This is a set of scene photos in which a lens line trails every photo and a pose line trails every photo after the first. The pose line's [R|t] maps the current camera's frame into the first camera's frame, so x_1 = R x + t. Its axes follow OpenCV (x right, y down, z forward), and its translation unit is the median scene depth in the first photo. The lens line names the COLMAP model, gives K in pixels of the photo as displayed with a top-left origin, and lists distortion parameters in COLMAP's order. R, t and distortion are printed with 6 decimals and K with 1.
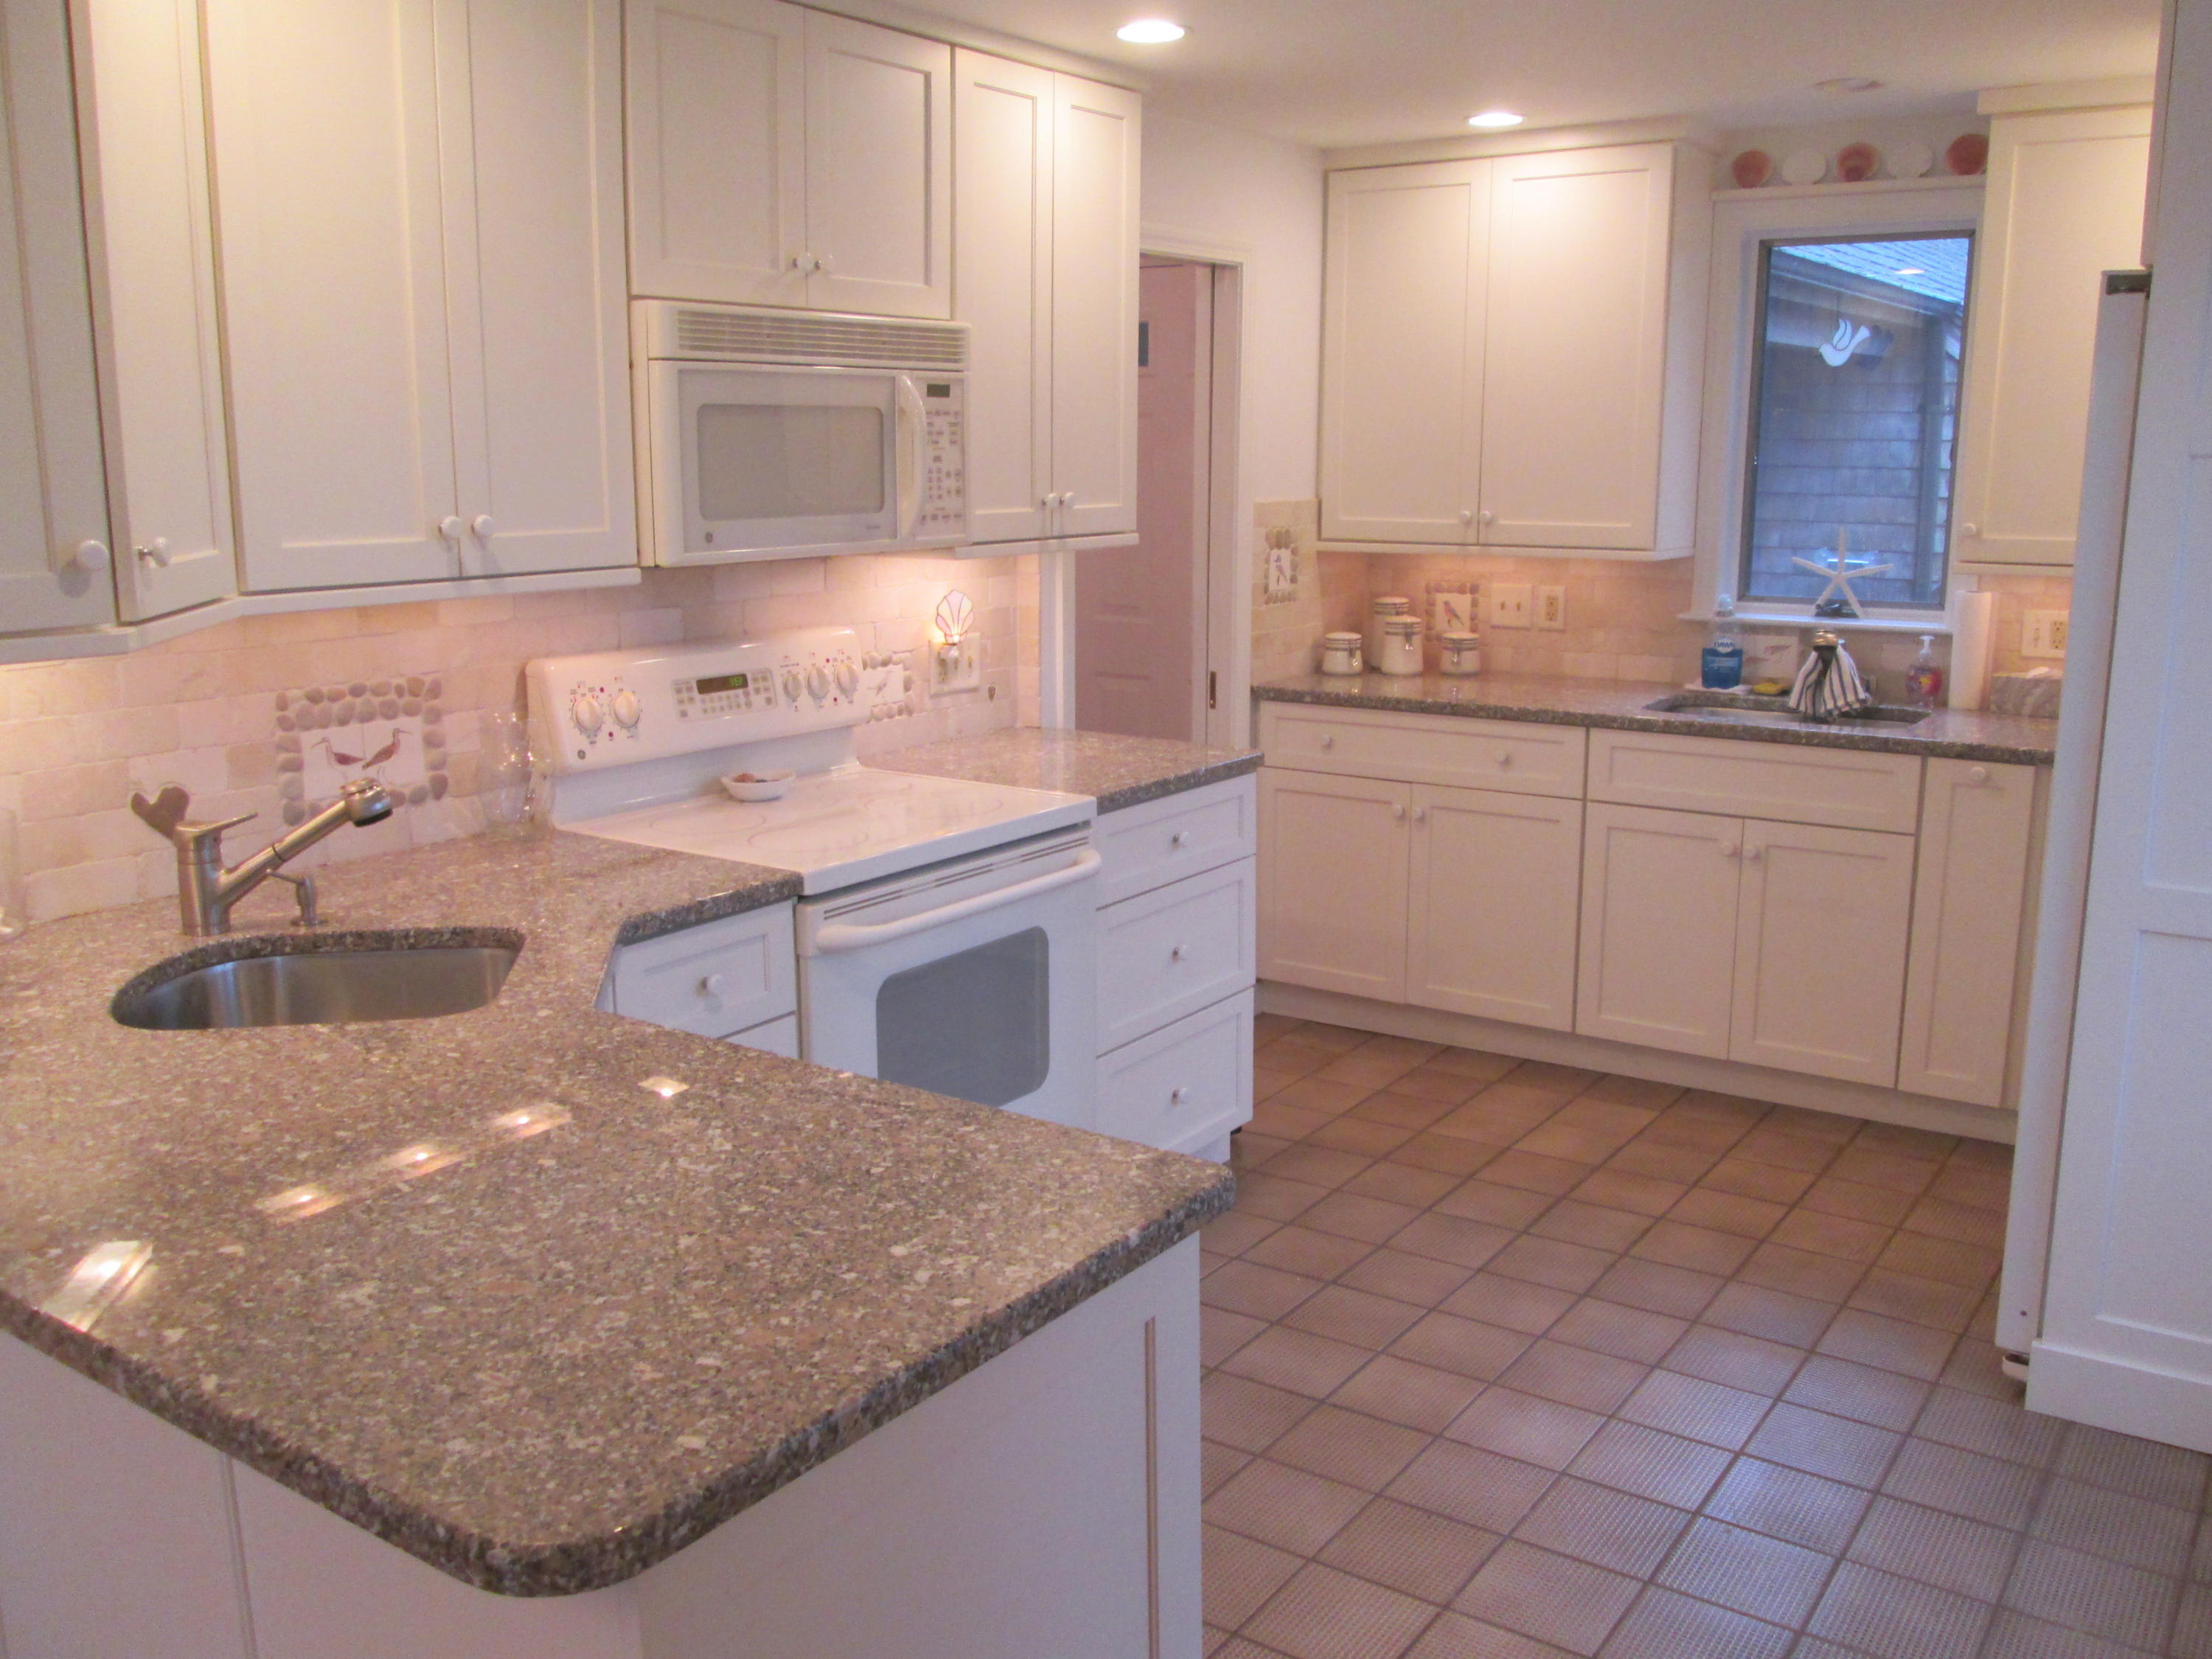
lens RADIAL K [[1840.0, 0, 1112.2], [0, 1840.0, 829.8], [0, 0, 1]] dist [-0.036449, 0.005558]
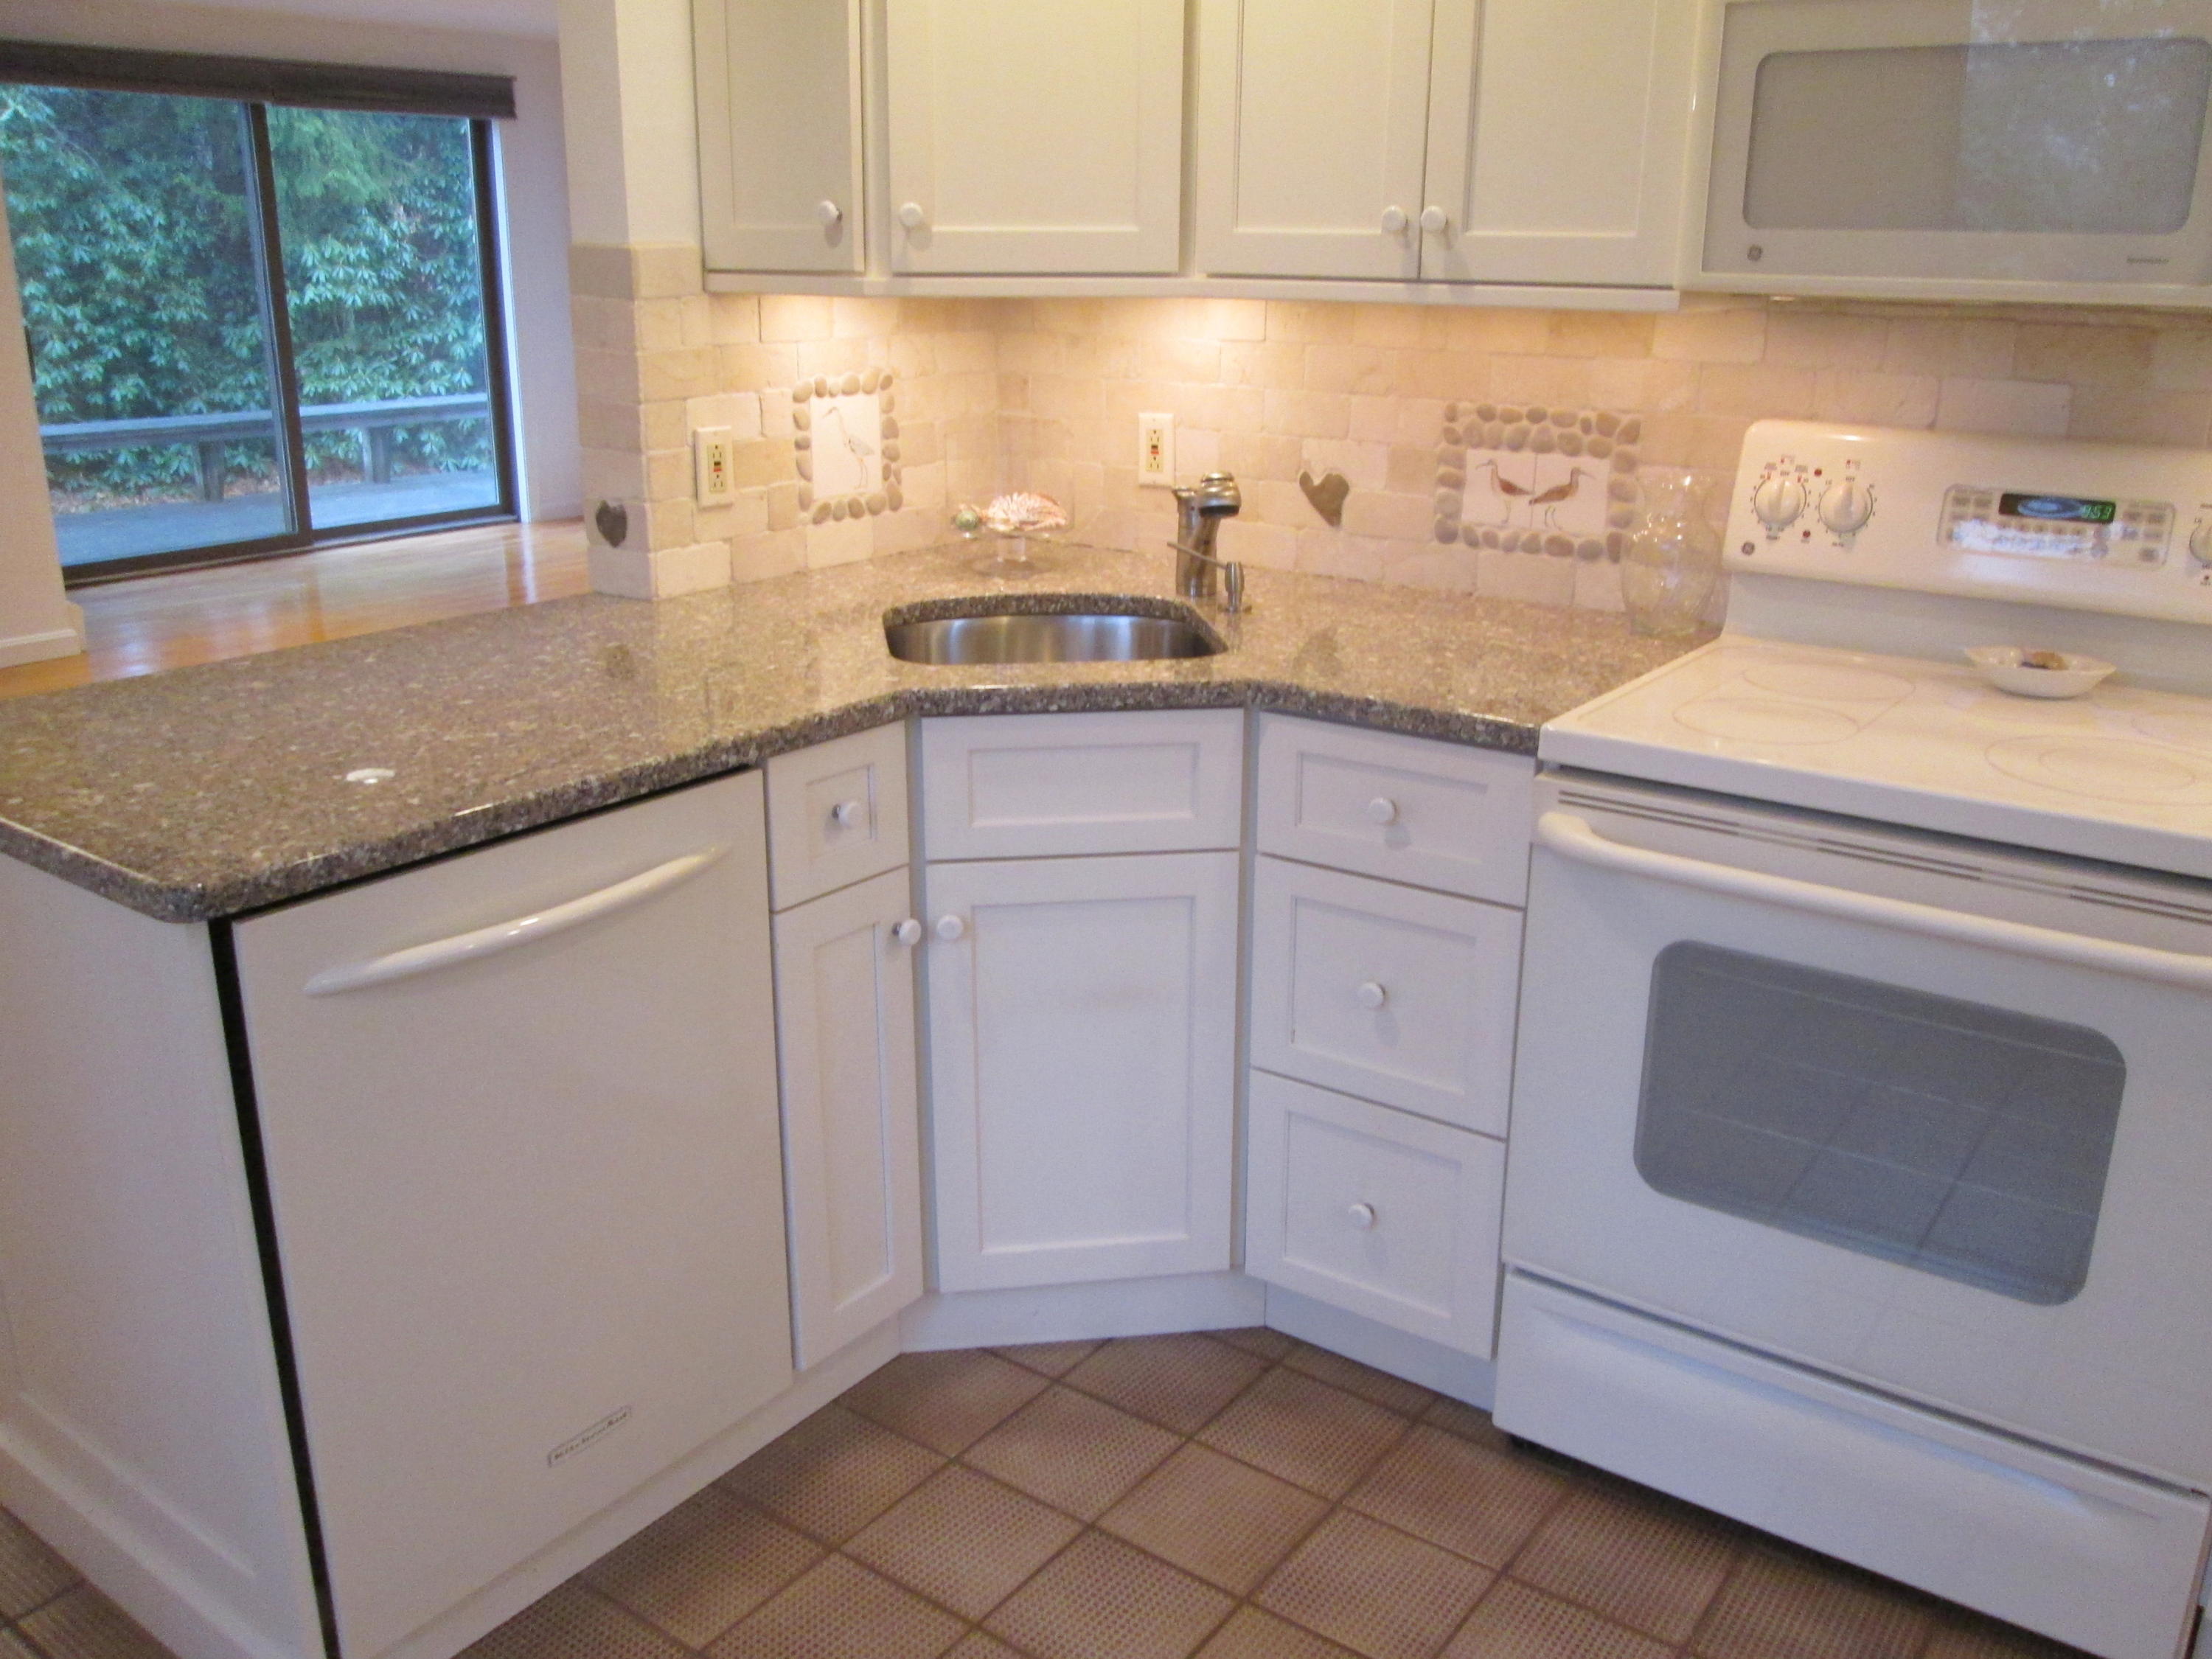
lens RADIAL K [[1840.0, 0, 1110.3], [0, 1840.0, 825.7], [0, 0, 1]] dist [-0.036449, 0.005558]
pose [[-0.010290, 0.311082, -0.950327, 0.510445], [-0.207612, 0.929003, 0.306350, -0.121359], [0.978157, 0.200452, 0.055025, 0.782759]]
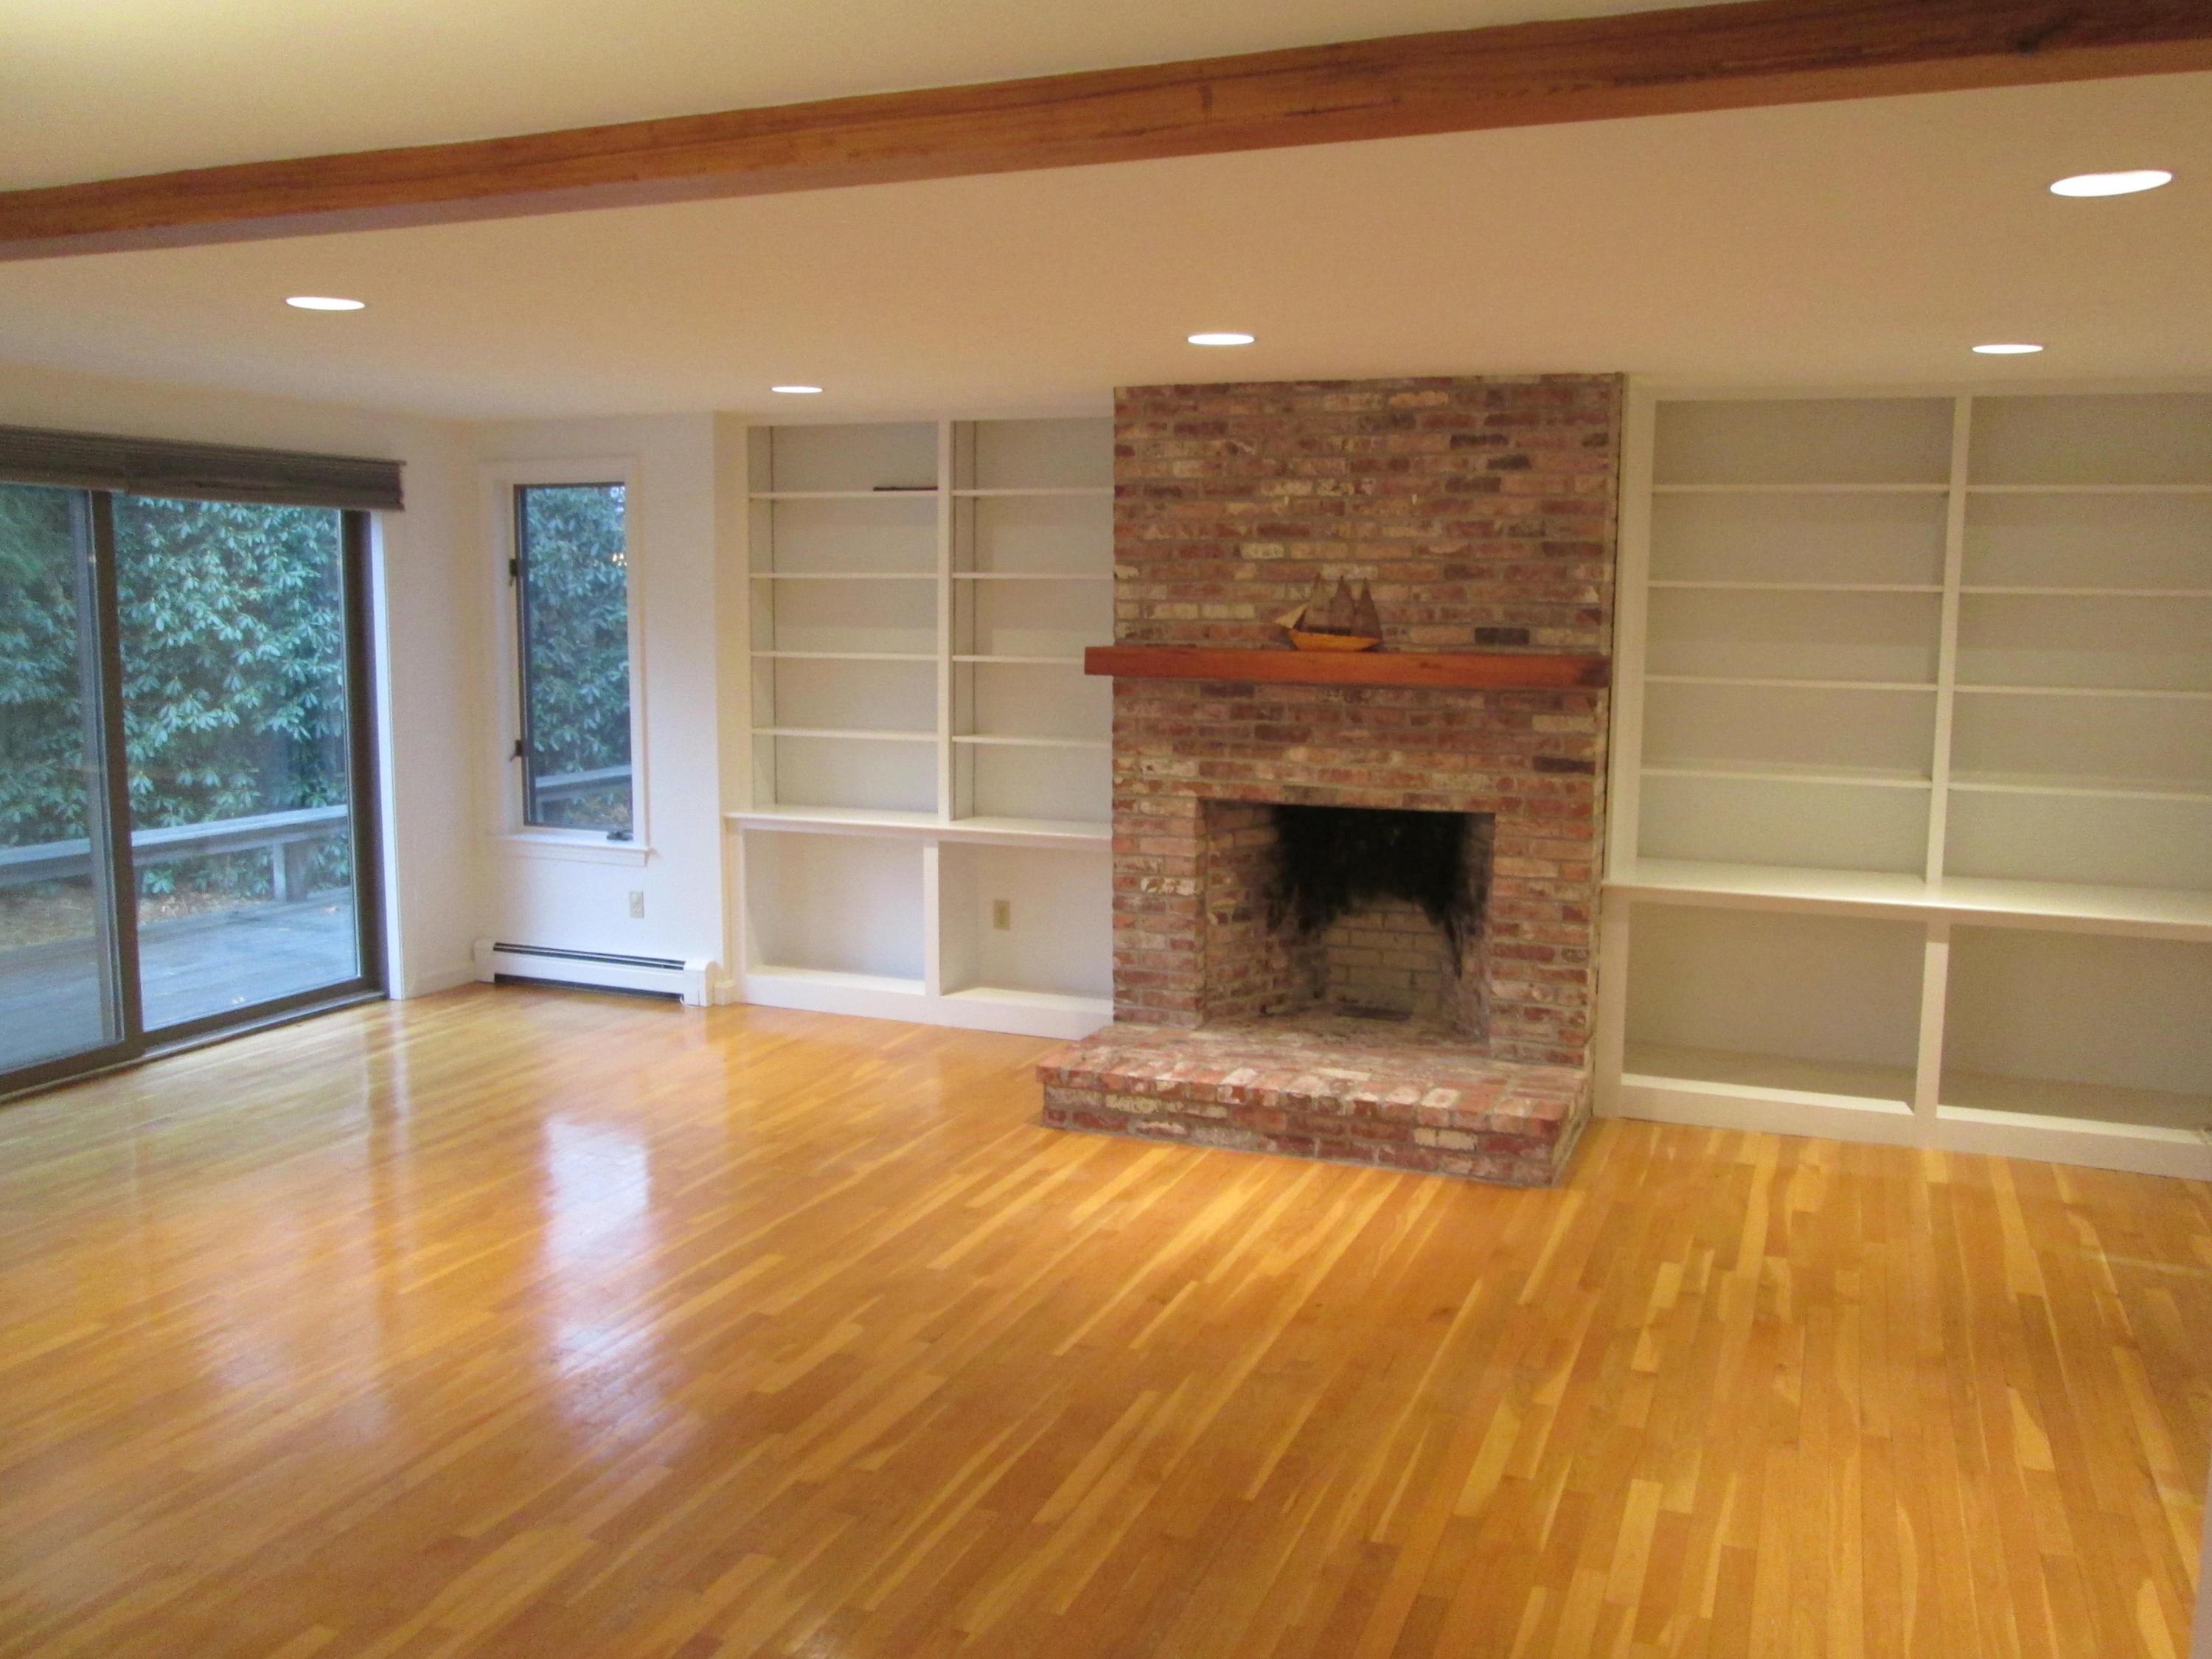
lens RADIAL K [[1840.0, 0, 1106.9], [0, 1840.0, 822.4], [0, 0, 1]] dist [-0.036449, 0.005558]
pose [[0.222463, 0.124507, -0.966958, 0.371840], [-0.207177, 0.975197, 0.077904, -0.105923], [0.952674, 0.183000, 0.242740, 0.624849]]
